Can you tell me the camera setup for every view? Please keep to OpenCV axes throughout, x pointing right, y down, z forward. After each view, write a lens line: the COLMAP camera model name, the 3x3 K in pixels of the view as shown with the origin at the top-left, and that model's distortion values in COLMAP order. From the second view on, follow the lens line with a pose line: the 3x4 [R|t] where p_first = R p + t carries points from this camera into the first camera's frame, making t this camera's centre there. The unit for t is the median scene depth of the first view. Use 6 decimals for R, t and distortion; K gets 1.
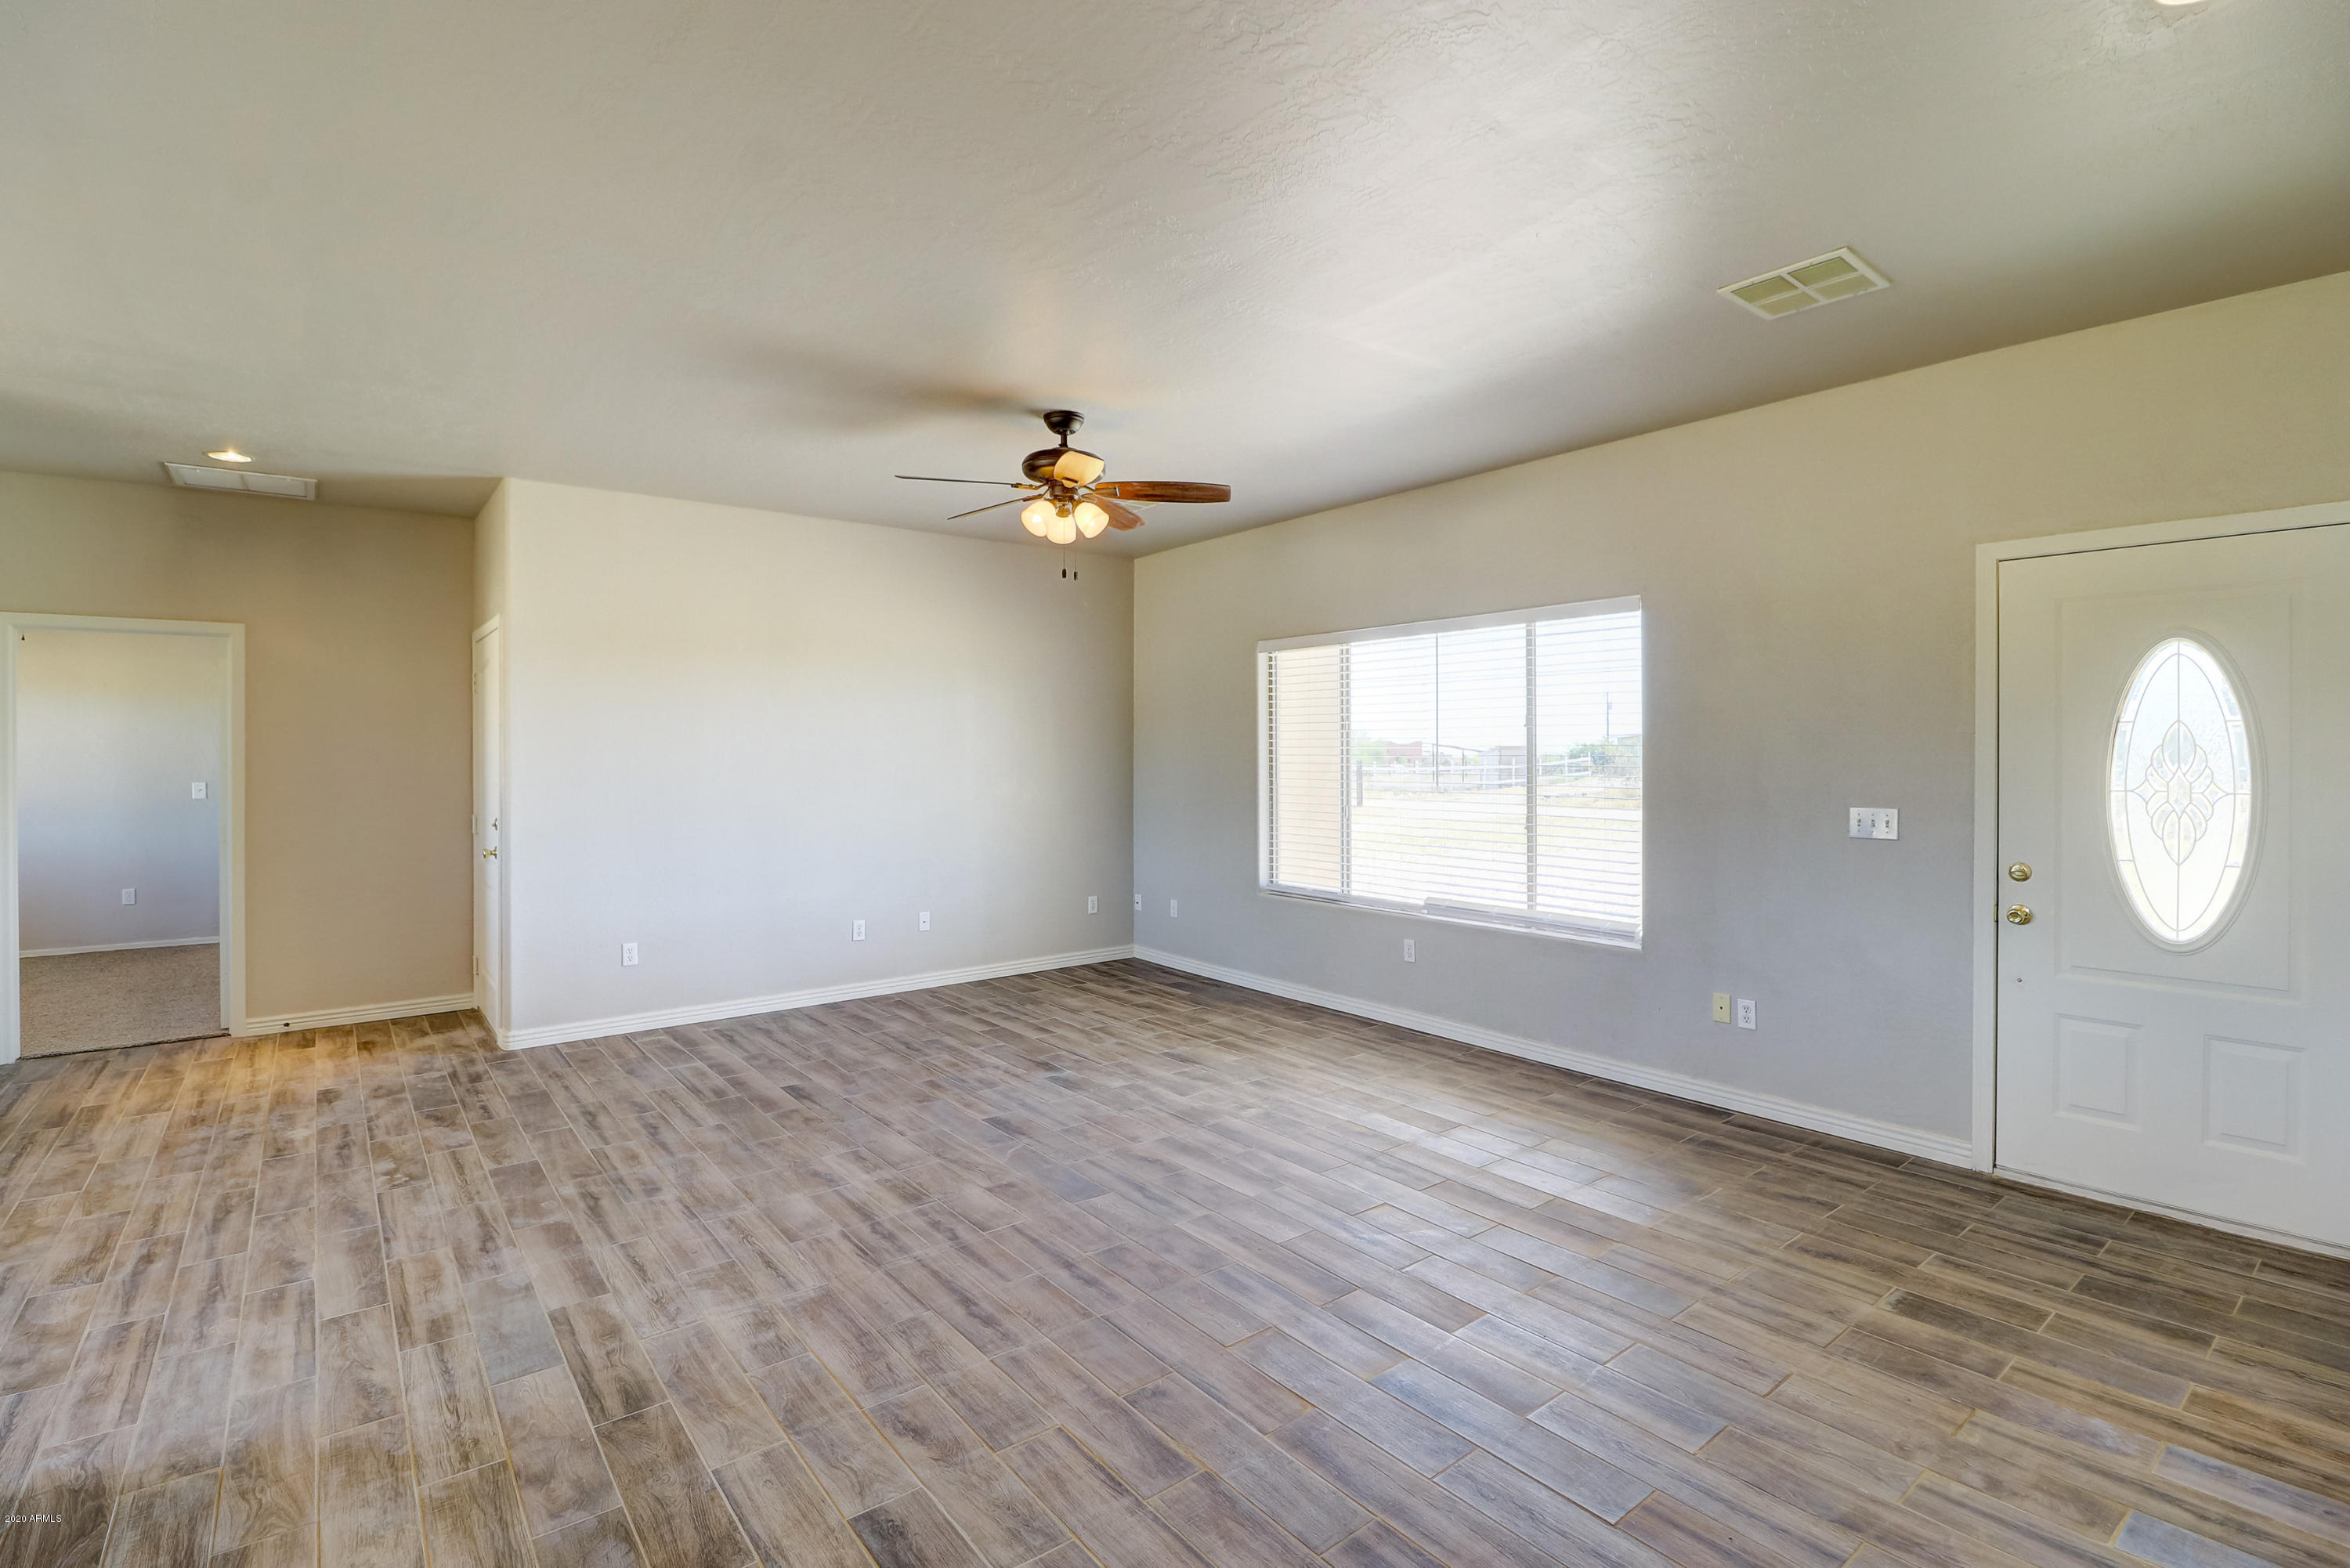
lens RADIAL K [[1112.5, 0, 1241.9], [0, 1112.5, 753.0], [0, 0, 1]] dist [-0.002425, -0.005612]
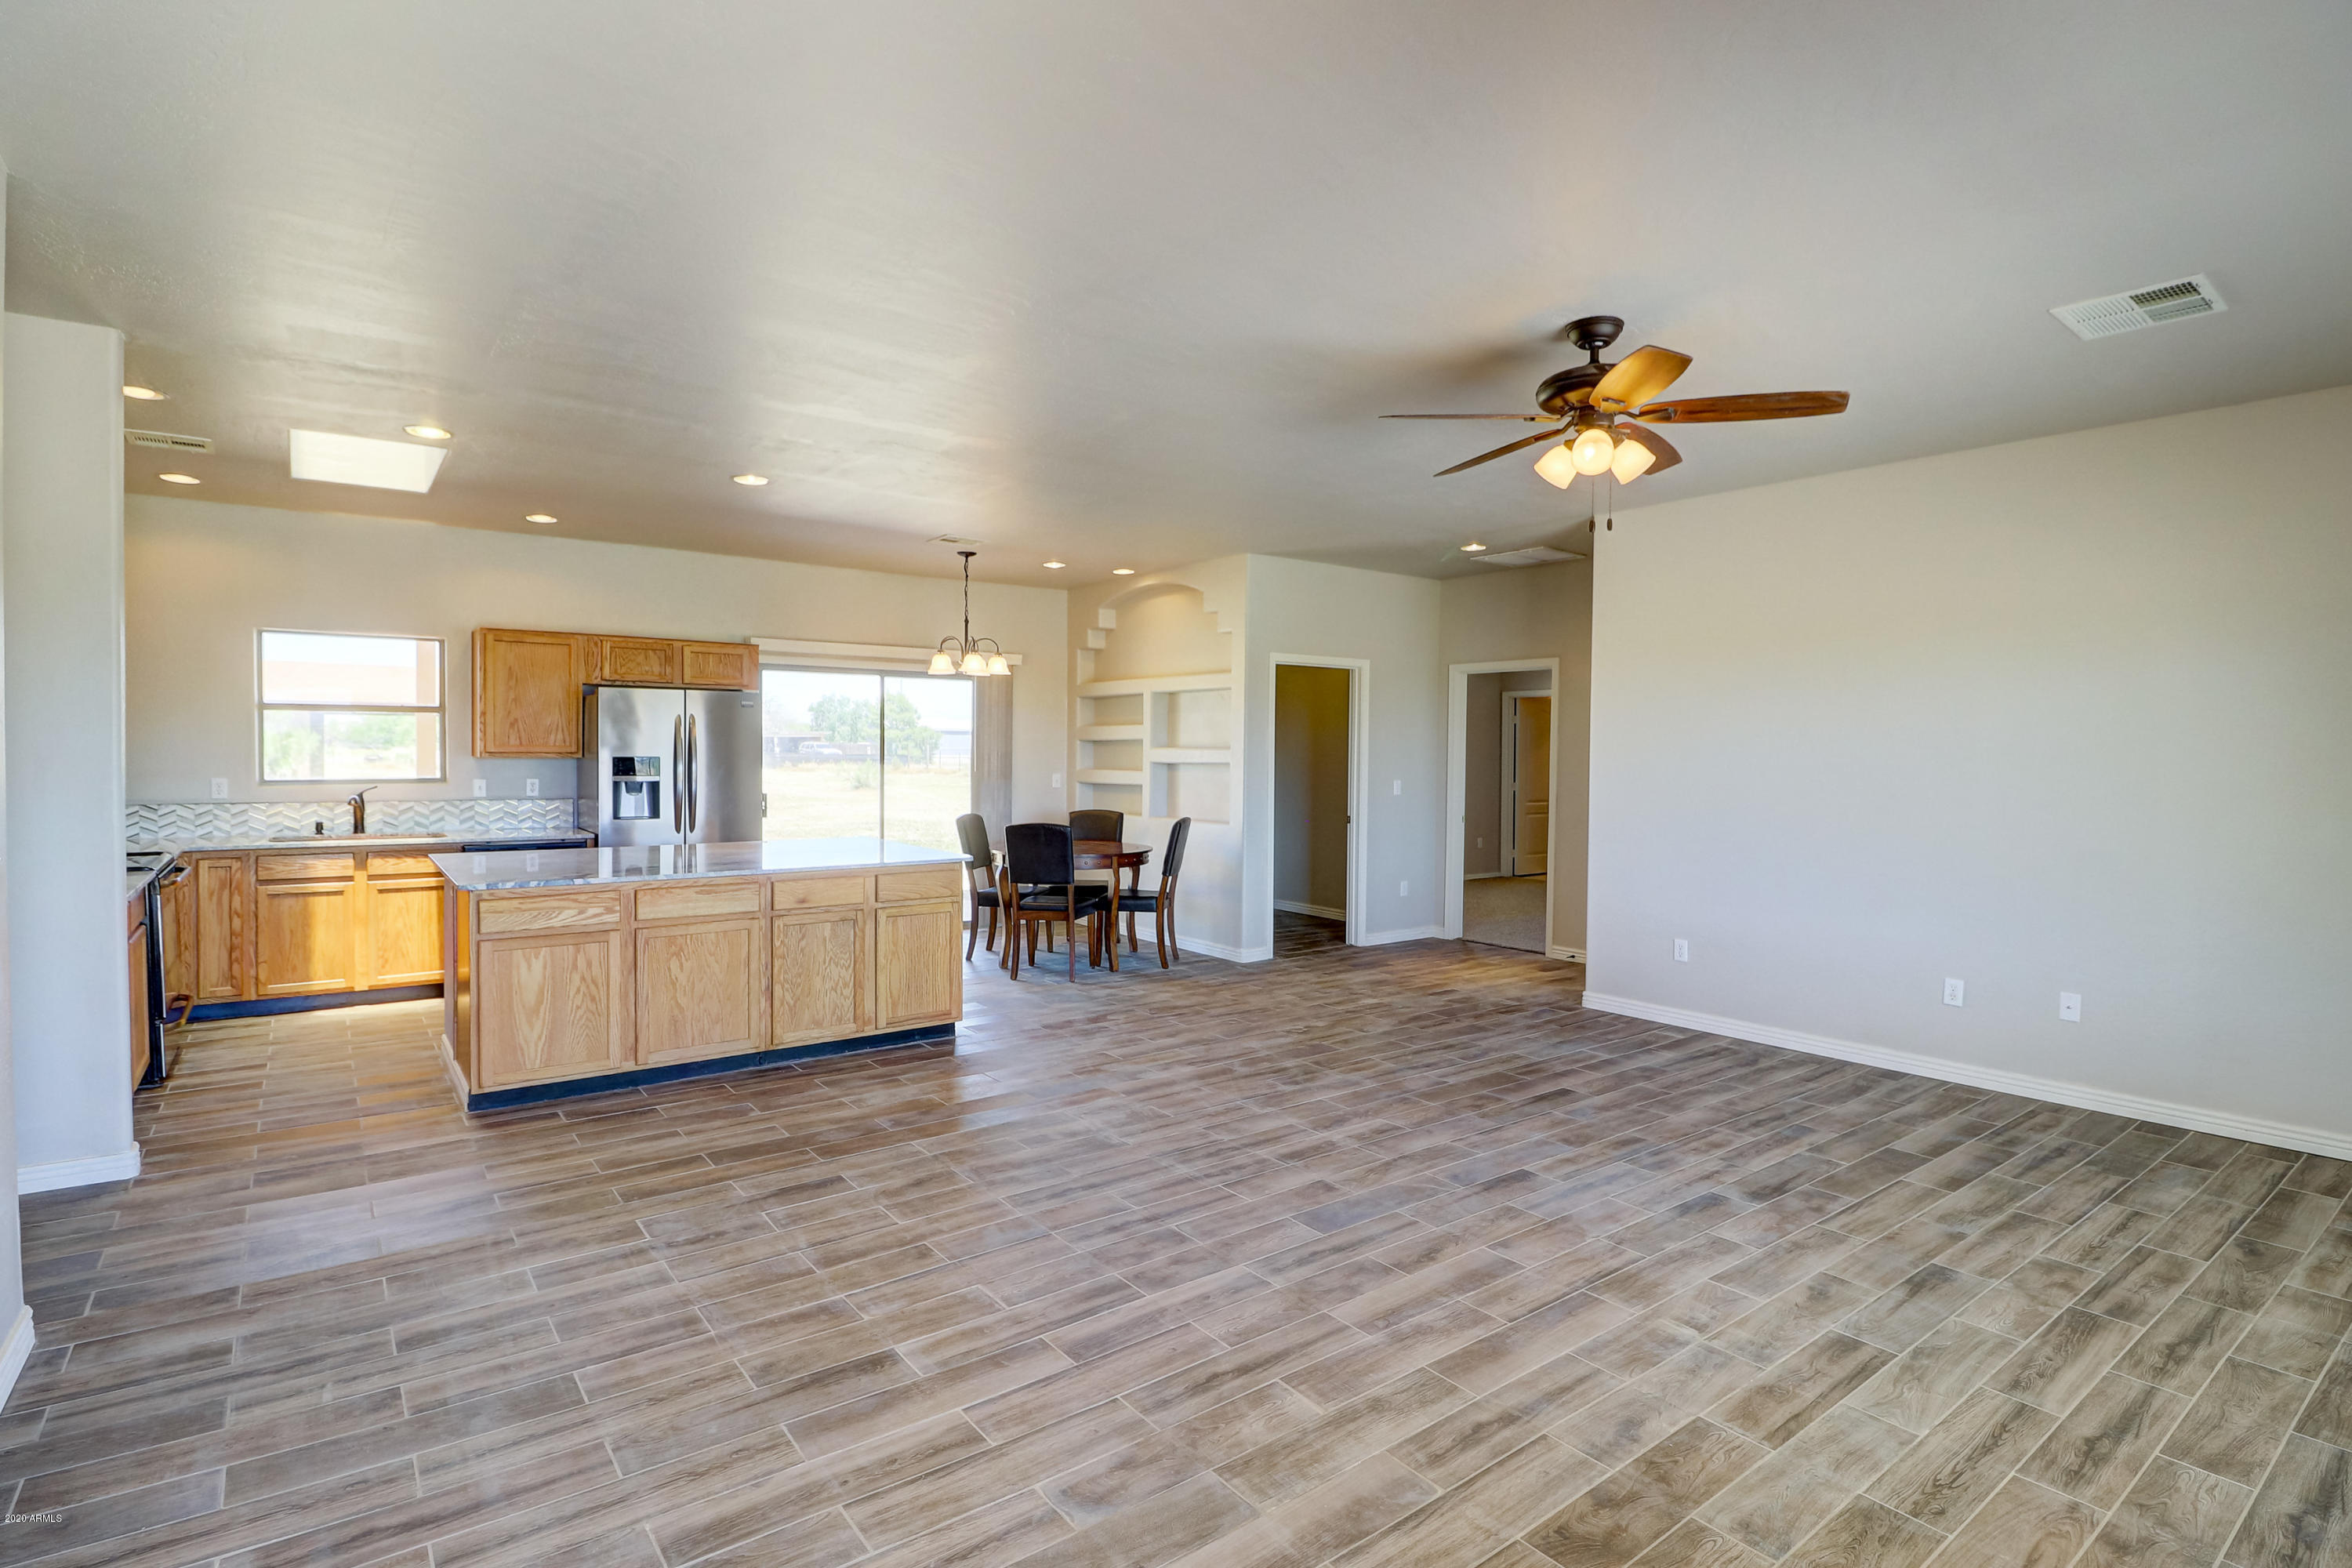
lens RADIAL K [[1113.6, 0, 1118.5], [0, 1113.6, 771.5], [0, 0, 1]] dist [-0.002425, -0.005612]
pose [[-0.076013, 0.020685, -0.996892, 0.814436], [-0.009095, 0.999729, 0.021437, 0.003573], [0.997065, 0.010697, -0.075804, 0.933567]]
